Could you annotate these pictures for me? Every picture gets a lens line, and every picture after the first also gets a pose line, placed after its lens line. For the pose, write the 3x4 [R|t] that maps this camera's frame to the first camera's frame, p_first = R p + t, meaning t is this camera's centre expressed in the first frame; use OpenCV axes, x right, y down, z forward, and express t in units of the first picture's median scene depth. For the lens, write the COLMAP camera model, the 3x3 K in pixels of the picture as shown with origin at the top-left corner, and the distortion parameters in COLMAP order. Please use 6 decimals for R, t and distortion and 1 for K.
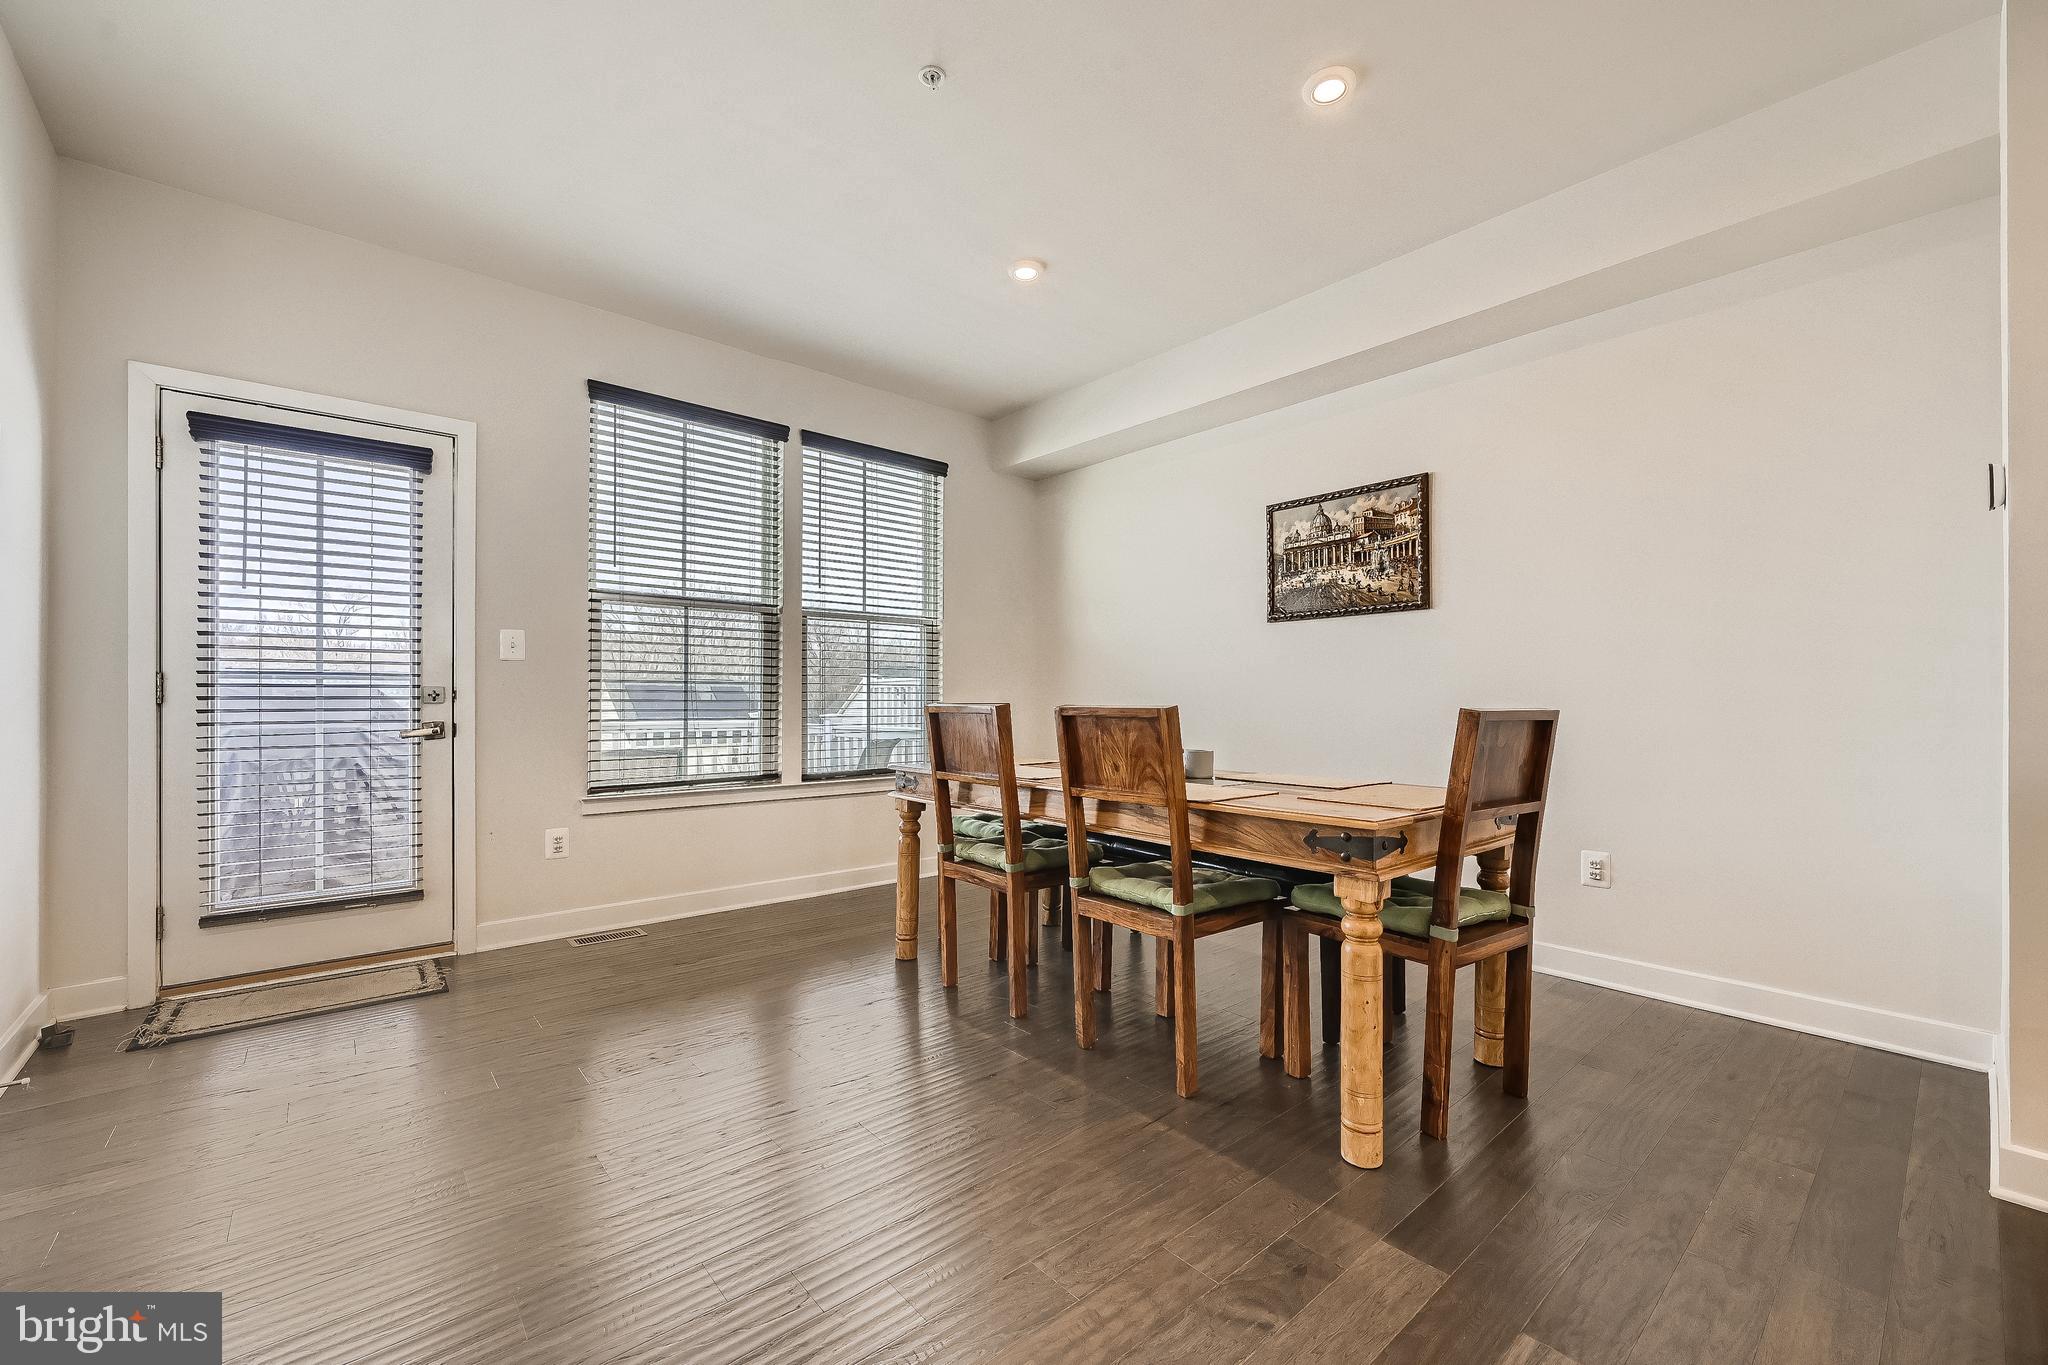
lens RADIAL K [[812.3, 0, 1022.1], [0, 812.3, 691.5], [0, 0, 1]] dist [0.000725, 0.000068]
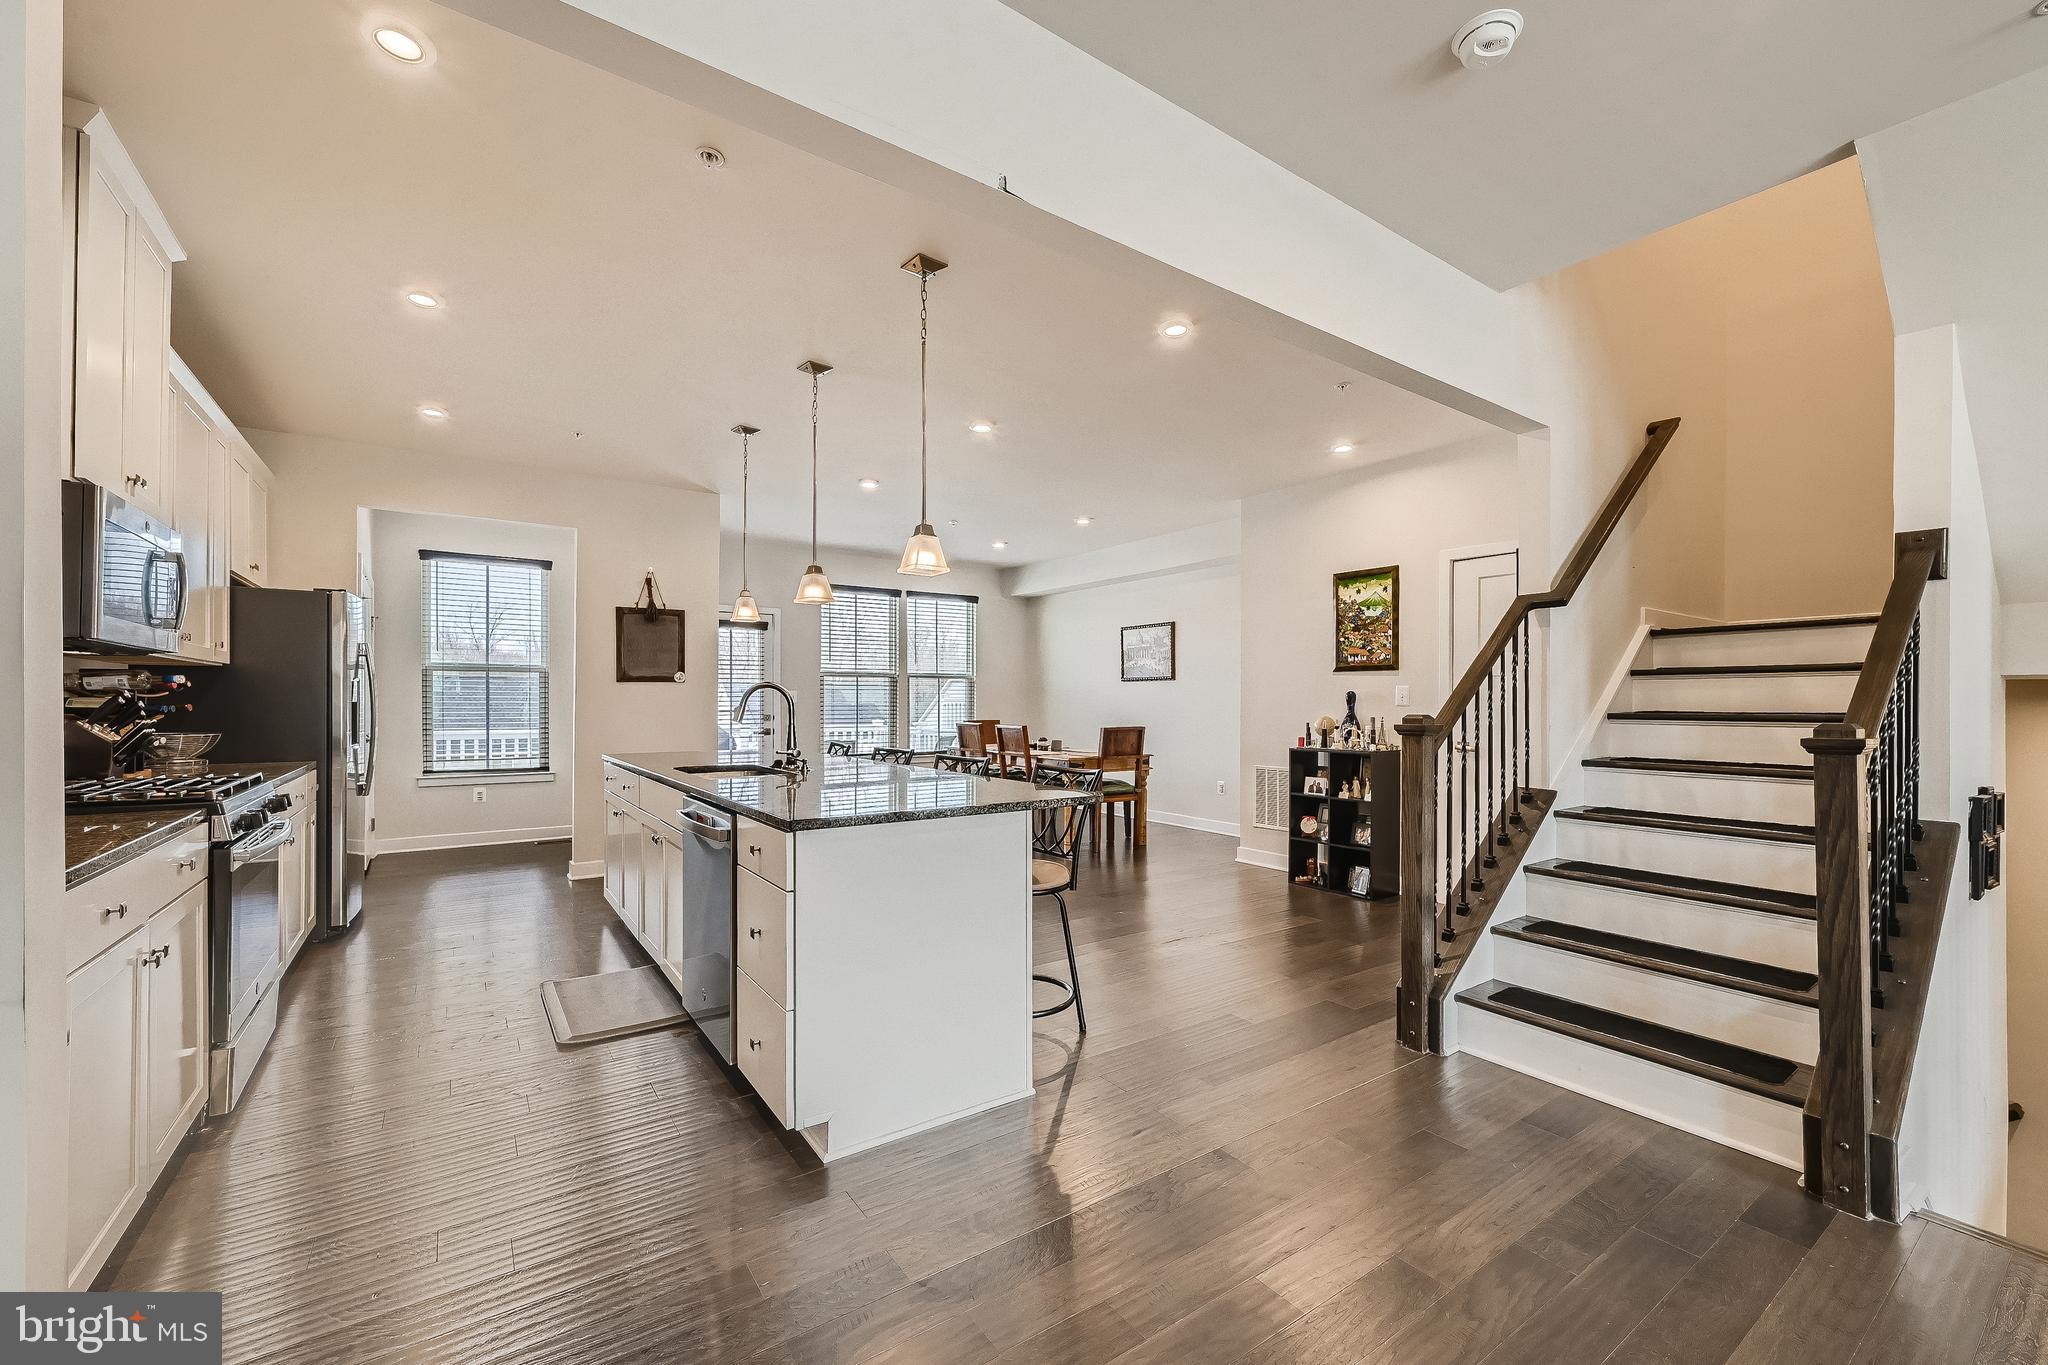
lens RADIAL K [[812.3, 0, 1022.1], [0, 812.3, 691.5], [0, 0, 1]] dist [0.000725, 0.000068]
pose [[0.994760, -0.003567, -0.102175, 0.255932], [0.003521, 0.999994, -0.000627, -0.057804], [0.102176, 0.000263, 0.994766, -1.135207]]
